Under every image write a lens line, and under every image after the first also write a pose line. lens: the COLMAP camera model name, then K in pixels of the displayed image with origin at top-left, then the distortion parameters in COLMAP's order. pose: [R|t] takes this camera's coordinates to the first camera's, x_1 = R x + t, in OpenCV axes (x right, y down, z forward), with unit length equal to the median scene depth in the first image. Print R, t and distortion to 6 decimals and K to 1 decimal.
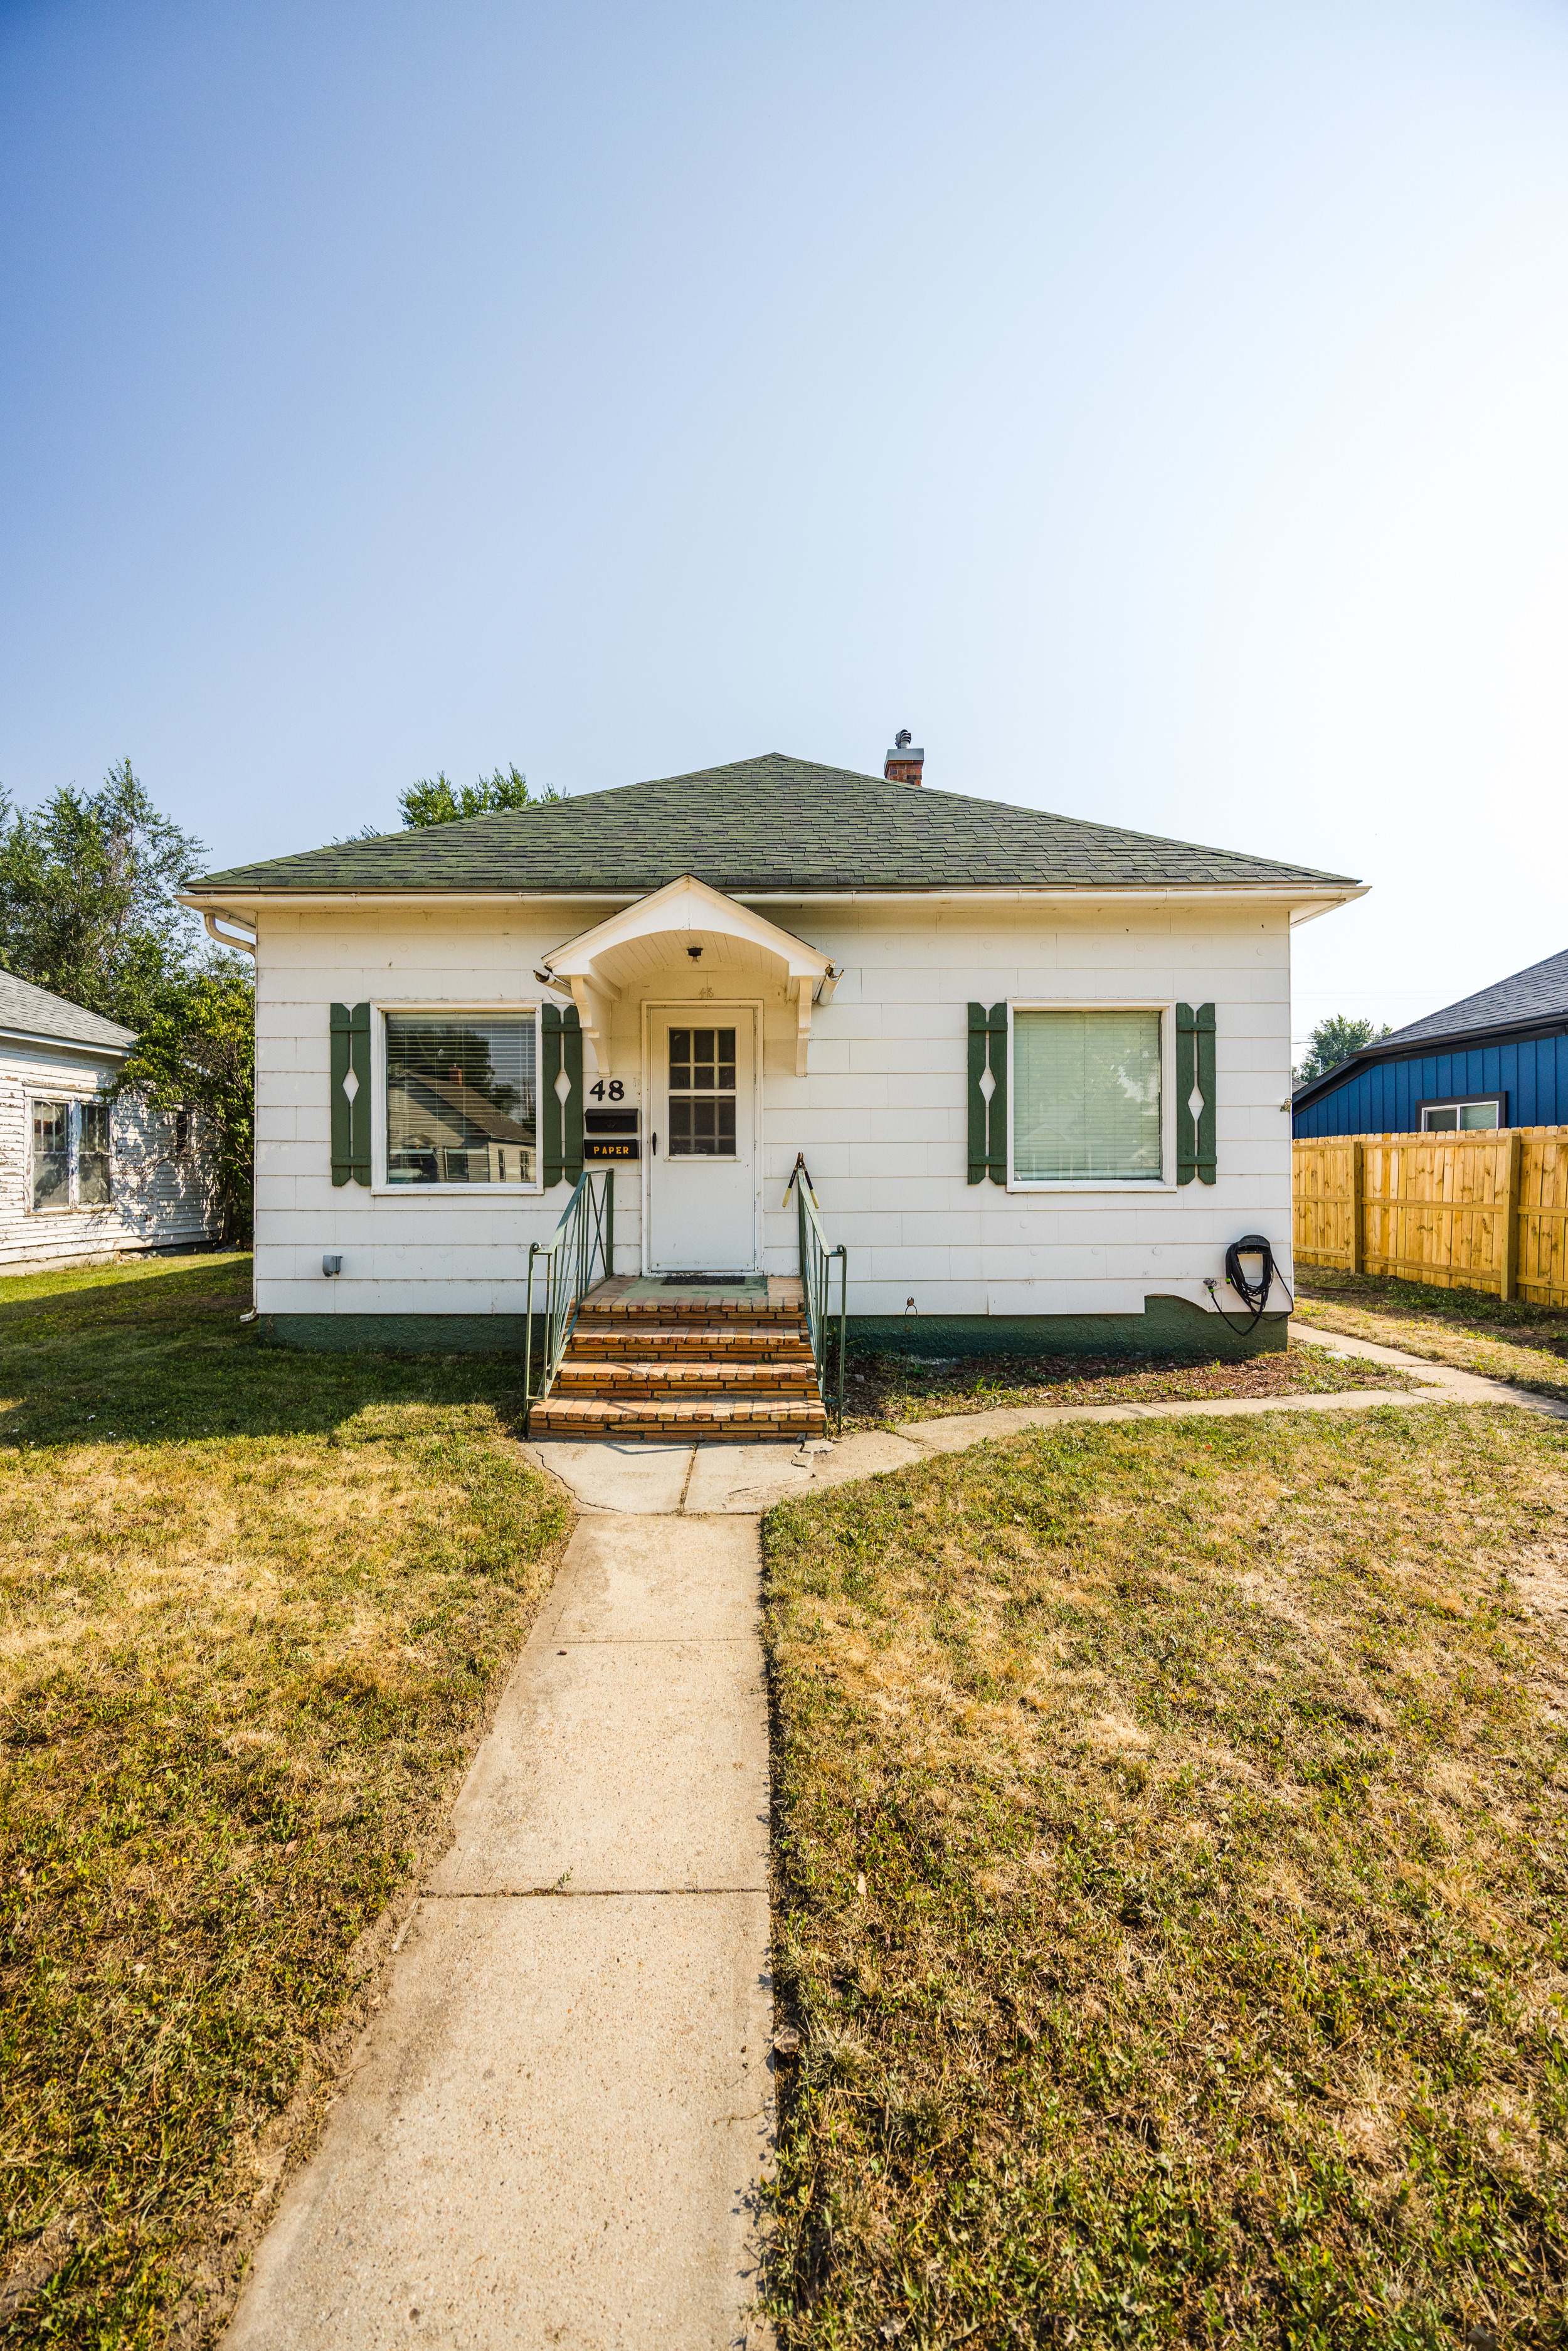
lens RADIAL K [[890.1, 0, 789.7], [0, 890.1, 1179.9], [0, 0, 1]] dist [-0.000271, -0.000500]
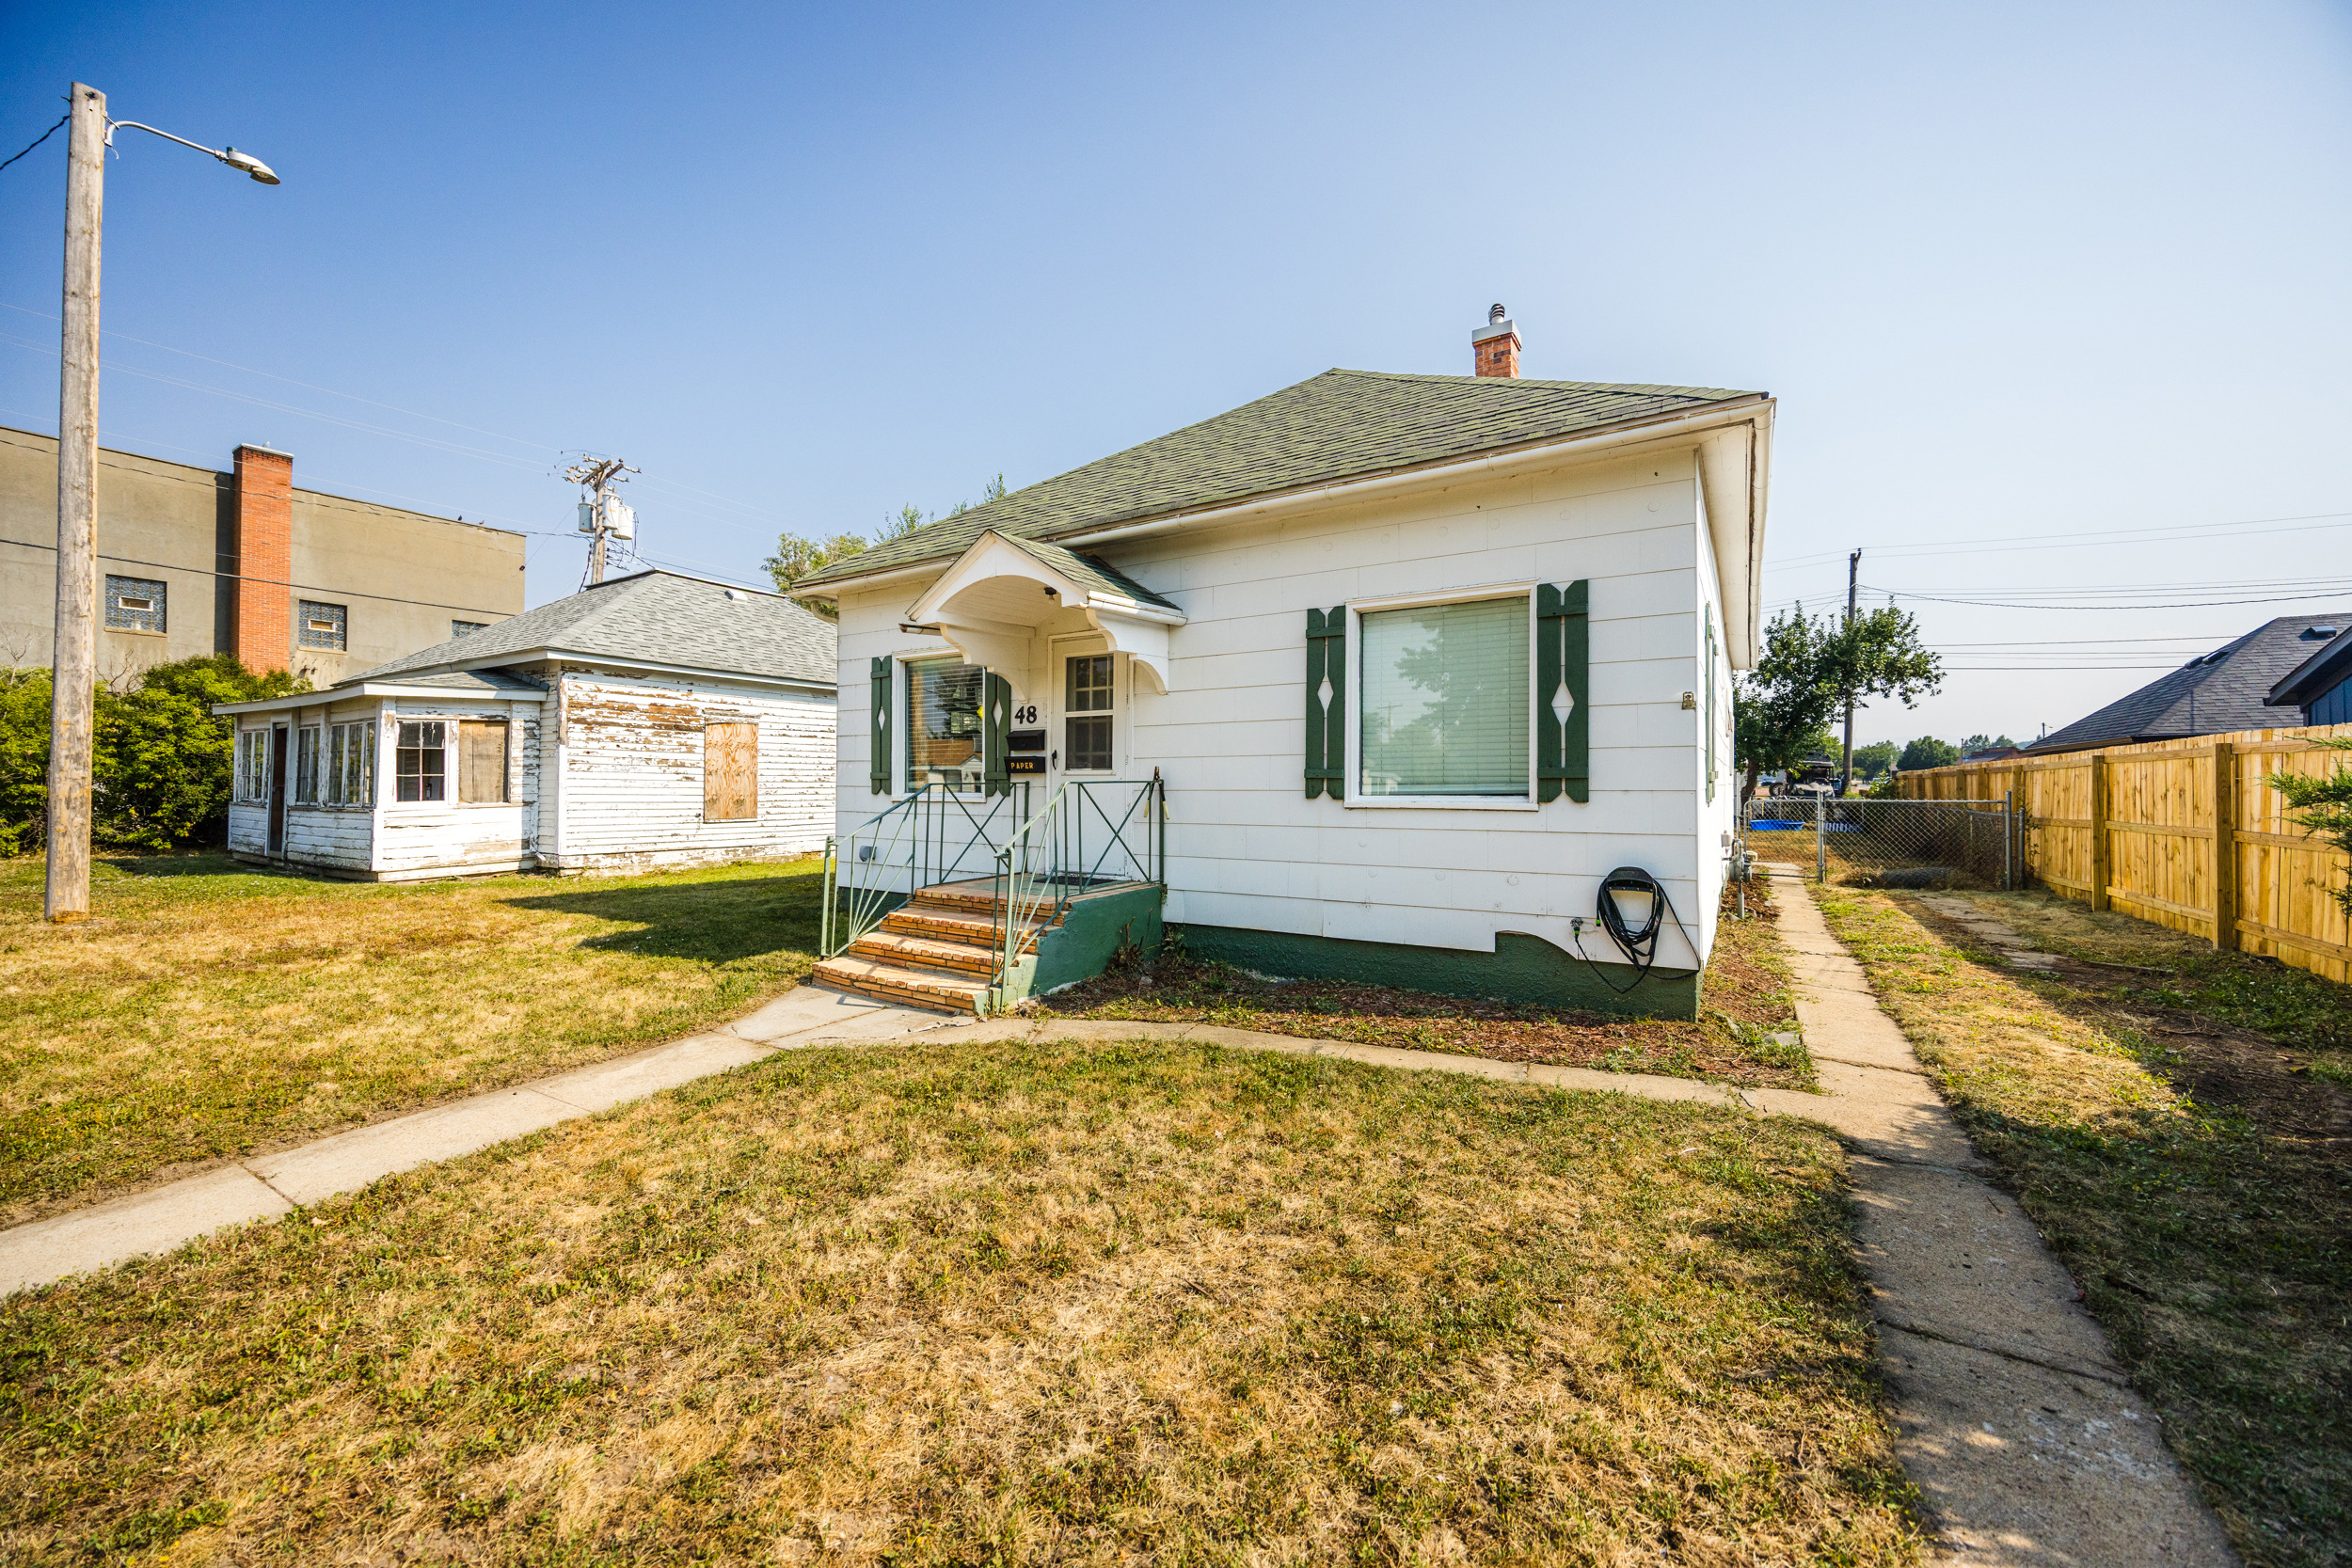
lens RADIAL K [[890.4, 0, 1205.7], [0, 890.4, 784.0], [0, 0, 1]] dist [-0.000271, -0.000500]
pose [[0.845667, 0.002633, -0.533705, 0.624564], [-0.010484, 0.999877, -0.011679, 0.001928], [0.533608, 0.015472, 0.845590, 0.131809]]
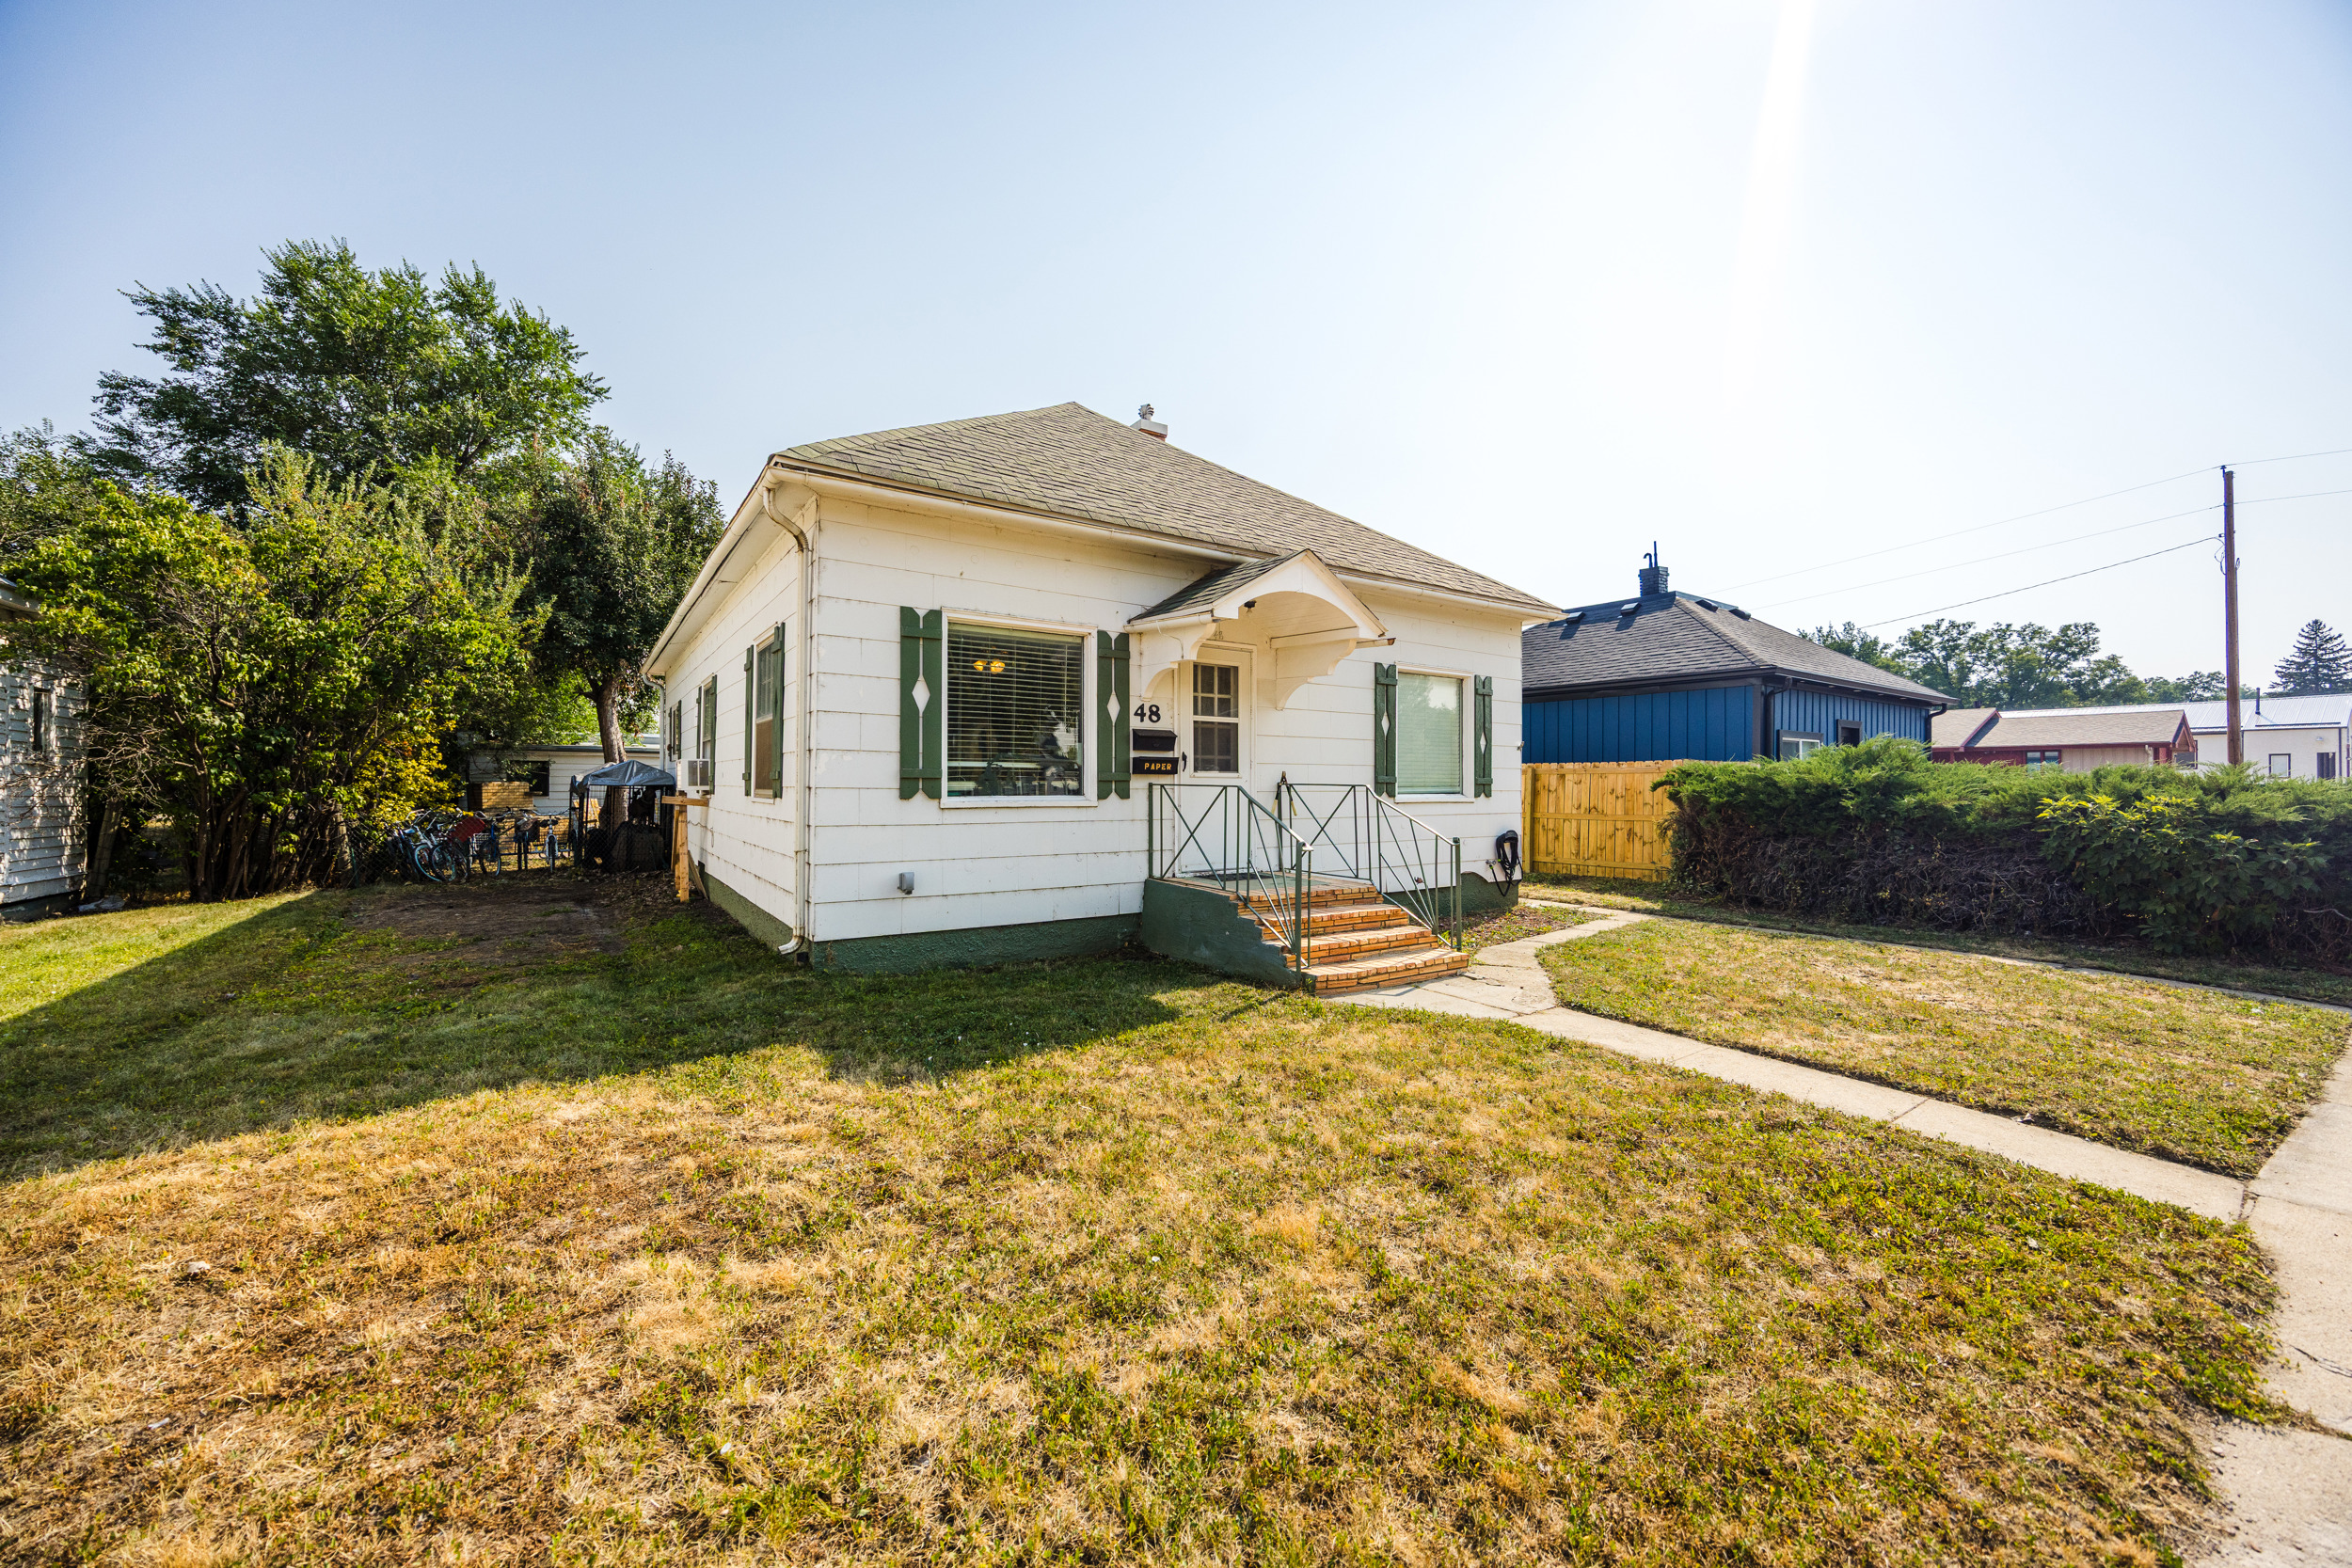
lens RADIAL K [[889.1, 0, 1196.7], [0, 889.1, 782.4], [0, 0, 1]] dist [0.004555, 0.000267]
pose [[0.828212, 0.008606, 0.560349, -0.782534], [0.002471, 0.999816, -0.019007, 0.008009], [-0.560409, 0.017126, 0.828039, 0.036966]]
